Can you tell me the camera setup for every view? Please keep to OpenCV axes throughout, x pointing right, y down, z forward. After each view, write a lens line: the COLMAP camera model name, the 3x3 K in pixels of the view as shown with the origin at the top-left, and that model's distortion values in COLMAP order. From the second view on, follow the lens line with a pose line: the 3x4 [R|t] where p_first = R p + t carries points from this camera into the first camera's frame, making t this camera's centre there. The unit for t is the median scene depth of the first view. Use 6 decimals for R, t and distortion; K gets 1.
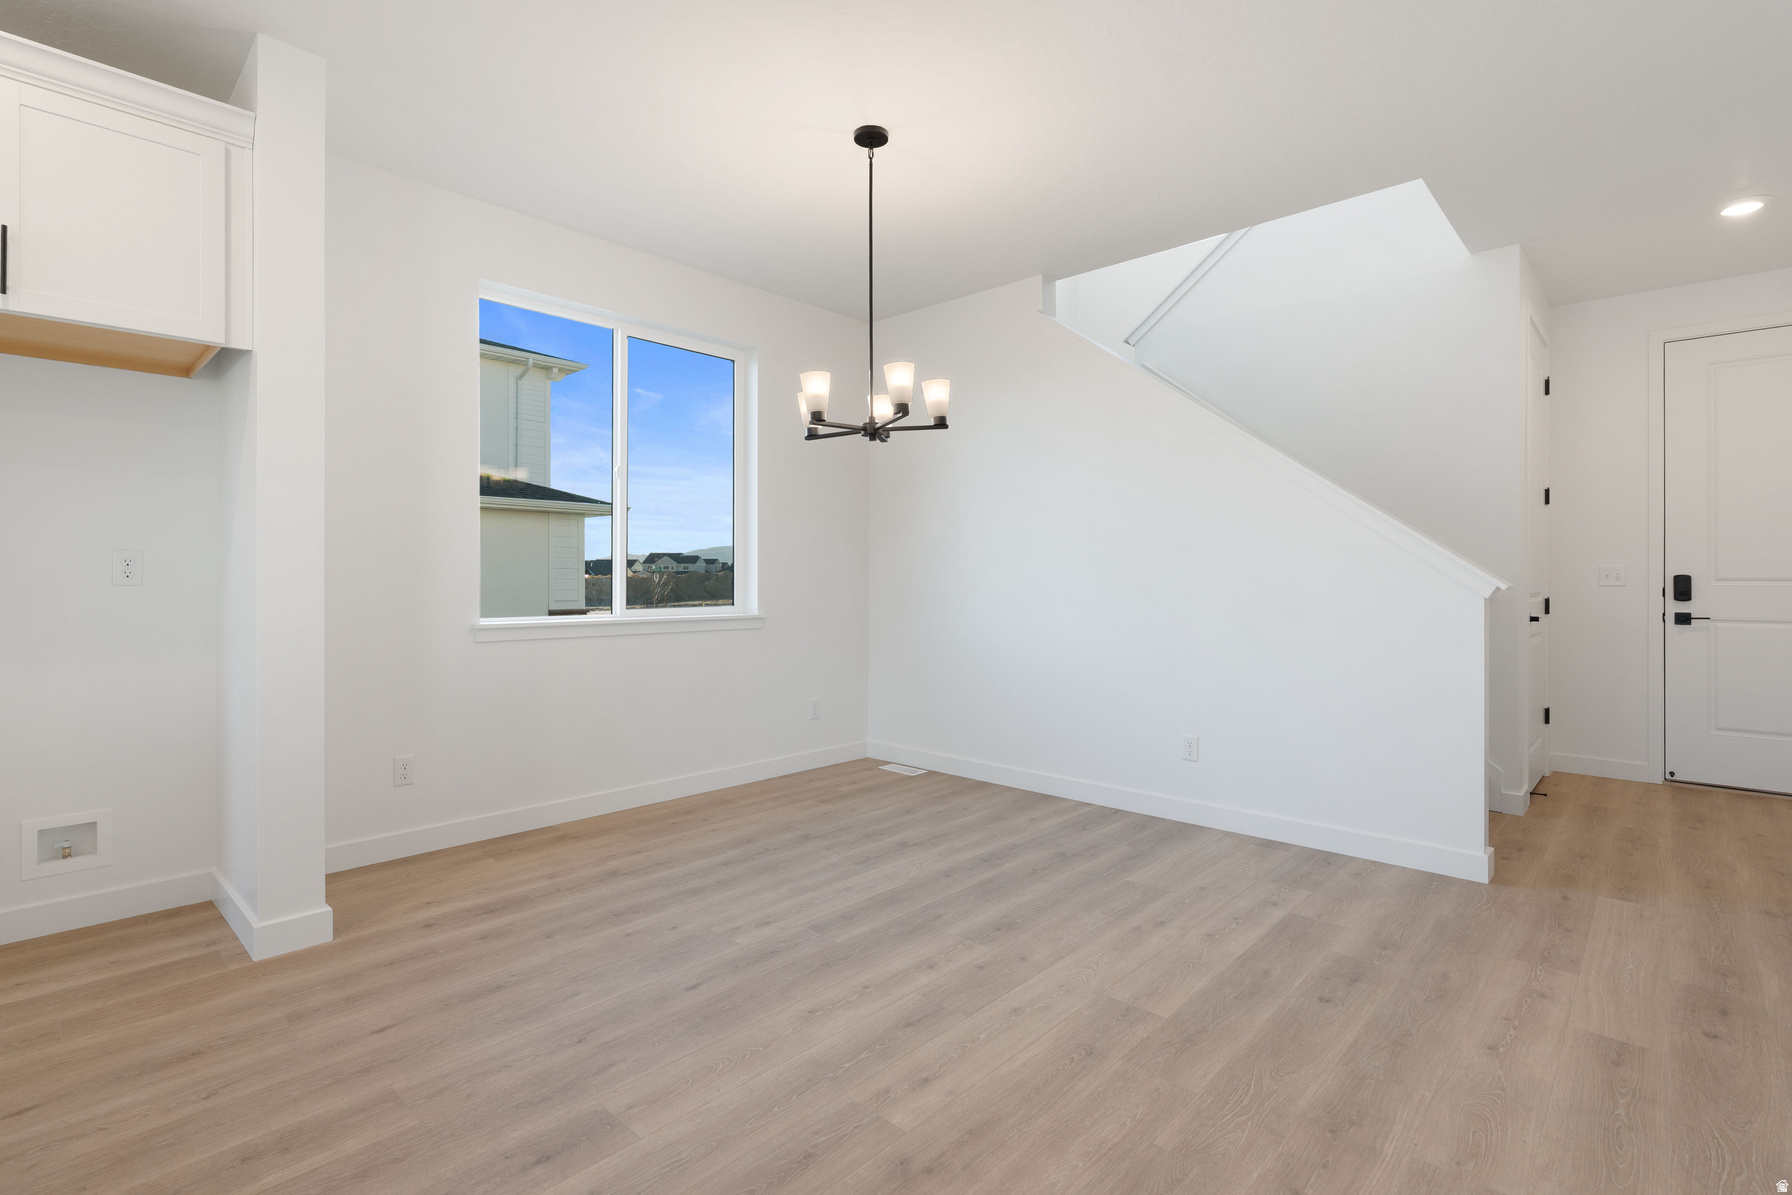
lens RADIAL K [[857.6, 0, 887.5], [0, 857.6, 582.0], [0, 0, 1]] dist [-0.001787, 0.000398]
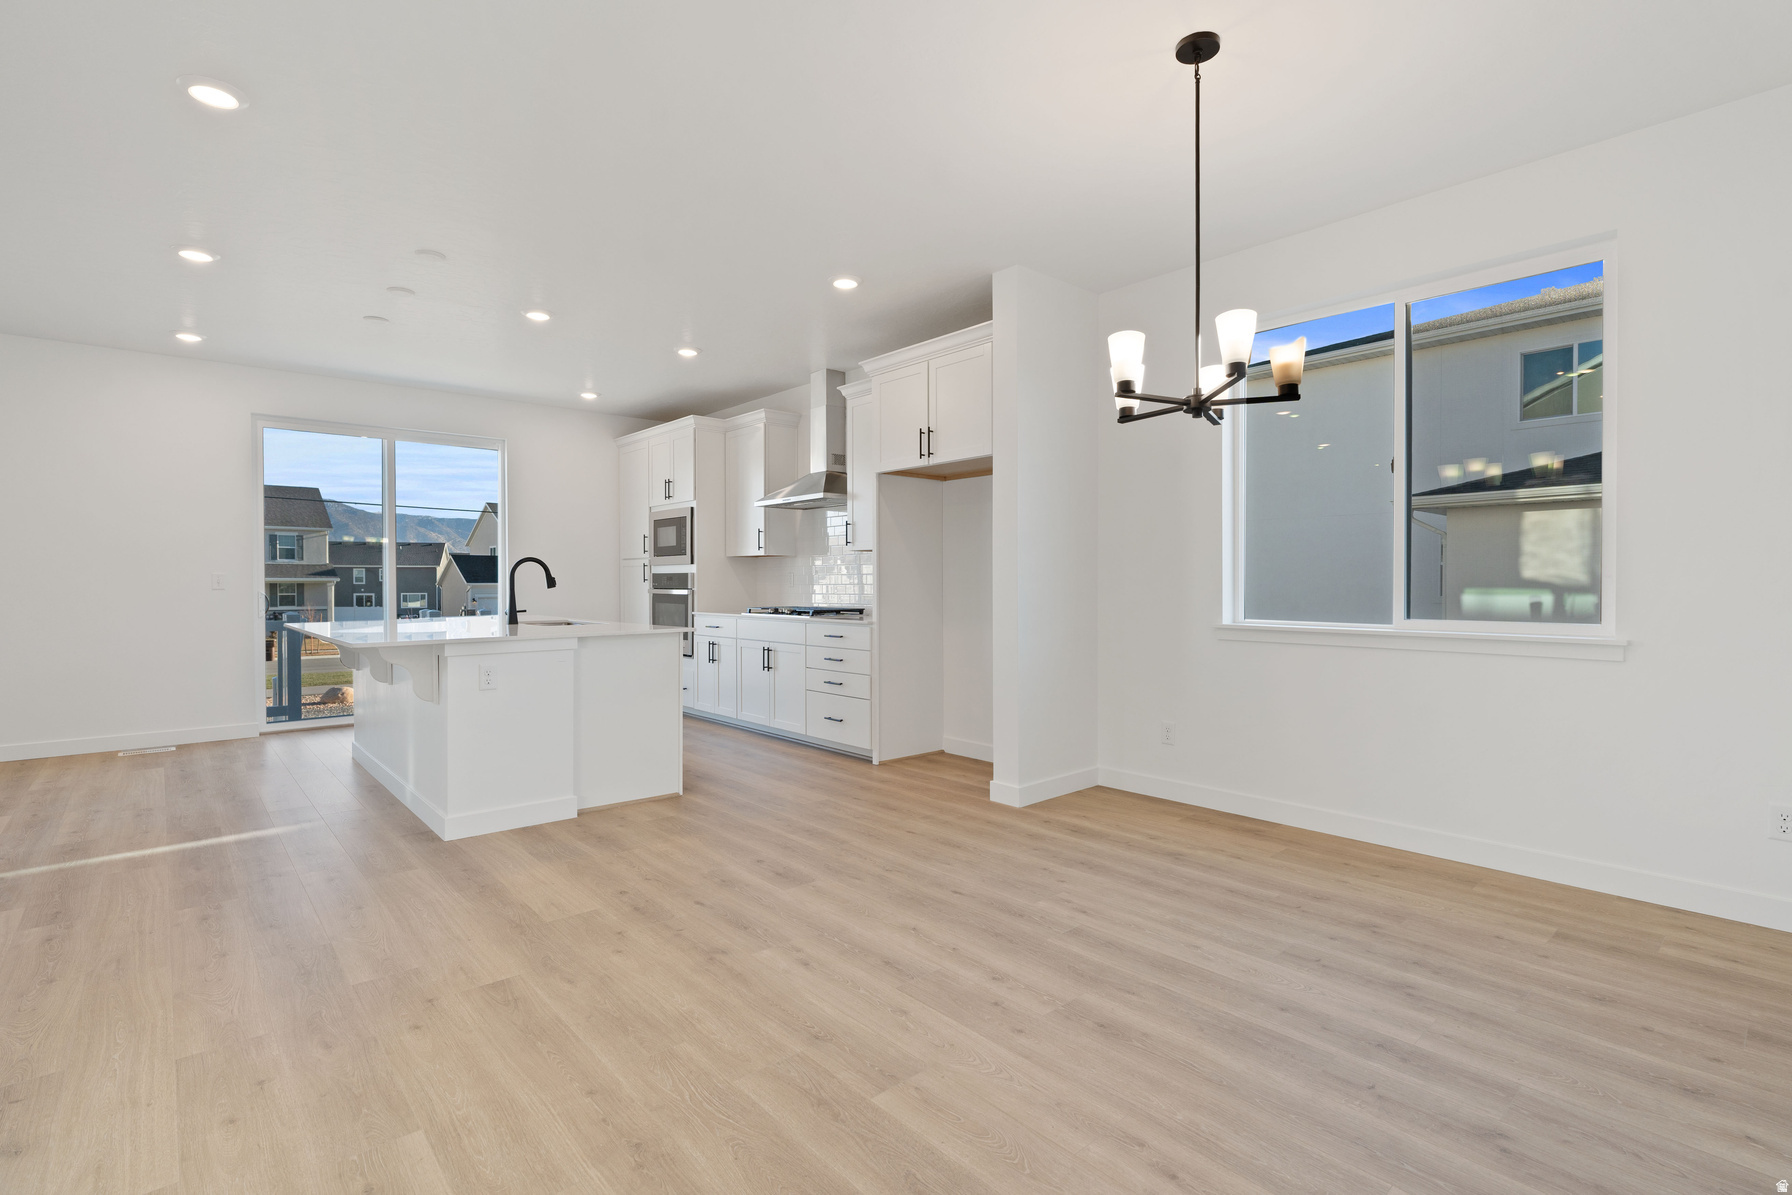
lens RADIAL K [[857.6, 0, 891.3], [0, 857.6, 587.9], [0, 0, 1]] dist [-0.001787, 0.000398]
pose [[-0.119093, 0.000901, -0.992883, 0.956809], [-0.002035, 0.999997, 0.001152, 0.001959], [0.992881, 0.002158, -0.119091, 0.921692]]
